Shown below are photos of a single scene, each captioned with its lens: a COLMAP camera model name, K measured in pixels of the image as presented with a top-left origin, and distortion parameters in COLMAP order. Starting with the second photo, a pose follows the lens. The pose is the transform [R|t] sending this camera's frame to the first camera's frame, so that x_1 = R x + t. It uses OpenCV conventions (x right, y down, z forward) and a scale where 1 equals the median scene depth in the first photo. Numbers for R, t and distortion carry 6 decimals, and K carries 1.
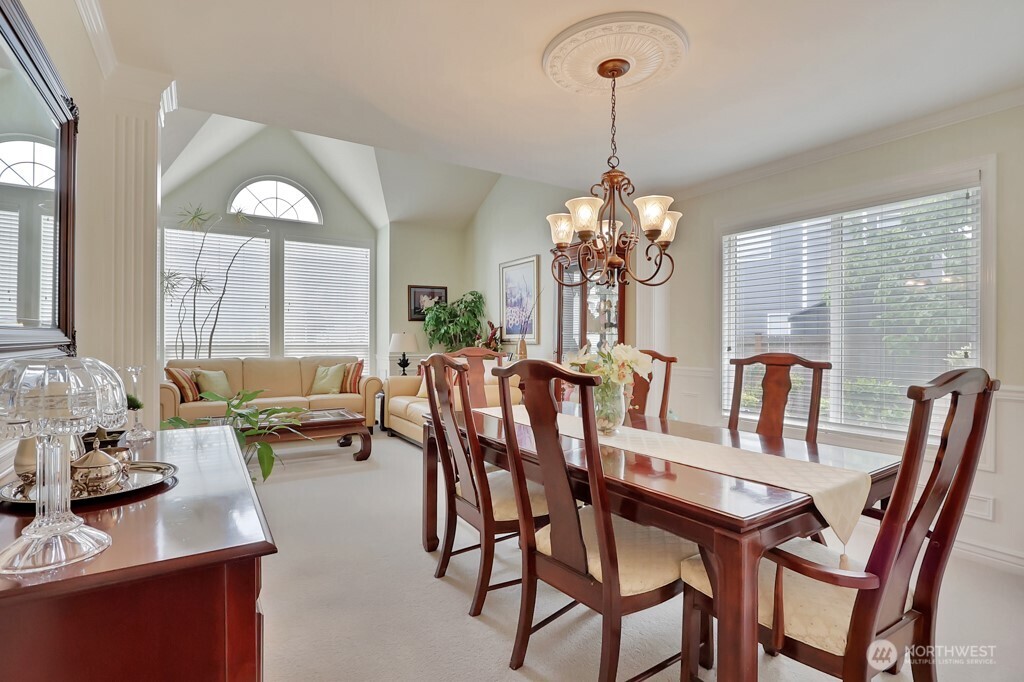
lens RADIAL K [[482.4, 0, 506.9], [0, 482.4, 340.4], [0, 0, 1]] dist [-0.018356, 0.003289]
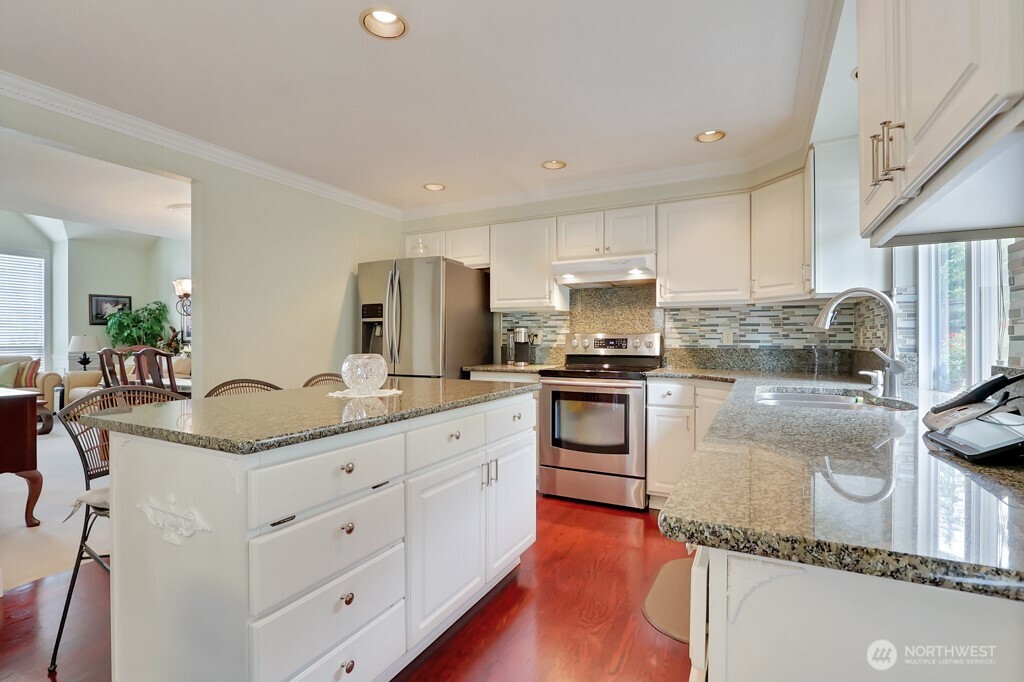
lens RADIAL K [[482.4, 0, 509.5], [0, 482.4, 341.6], [0, 0, 1]] dist [-0.018356, 0.003289]
pose [[0.868518, -0.005146, 0.495632, 0.110075], [0.004407, 0.999987, 0.002658, 0.000801], [-0.495639, -0.000124, 0.868529, -0.520519]]
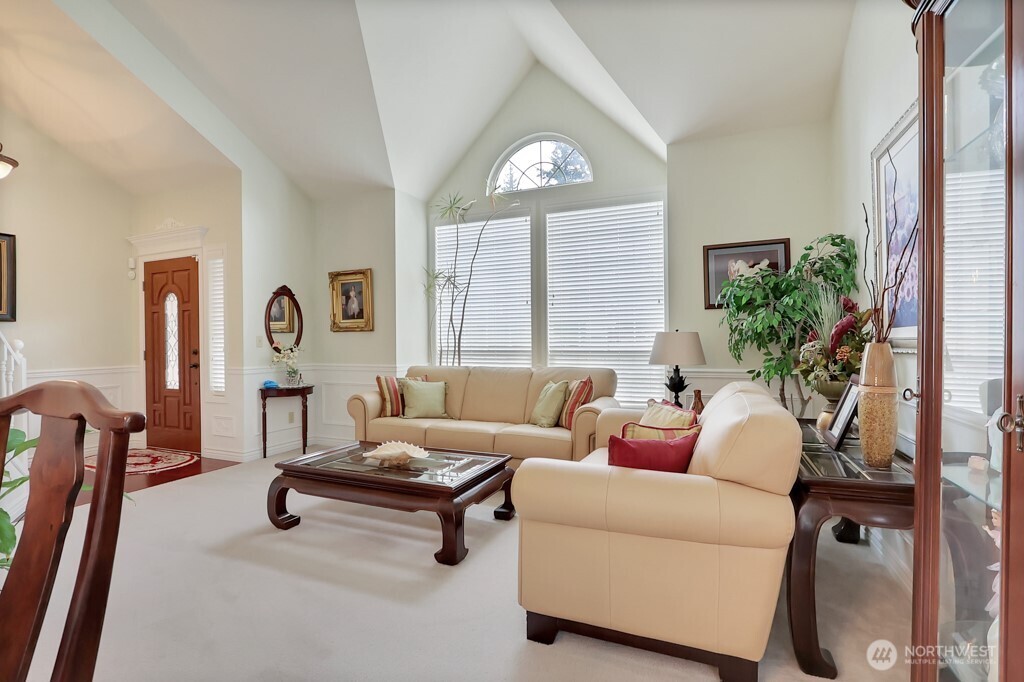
lens RADIAL K [[482.4, 0, 513.5], [0, 482.4, 348.5], [0, 0, 1]] dist [-0.018356, 0.003289]
pose [[0.578215, 0.002331, -0.815881, 0.131746], [0.003145, 0.999982, 0.005086, 0.001652], [0.815878, -0.005506, 0.578197, 0.520092]]
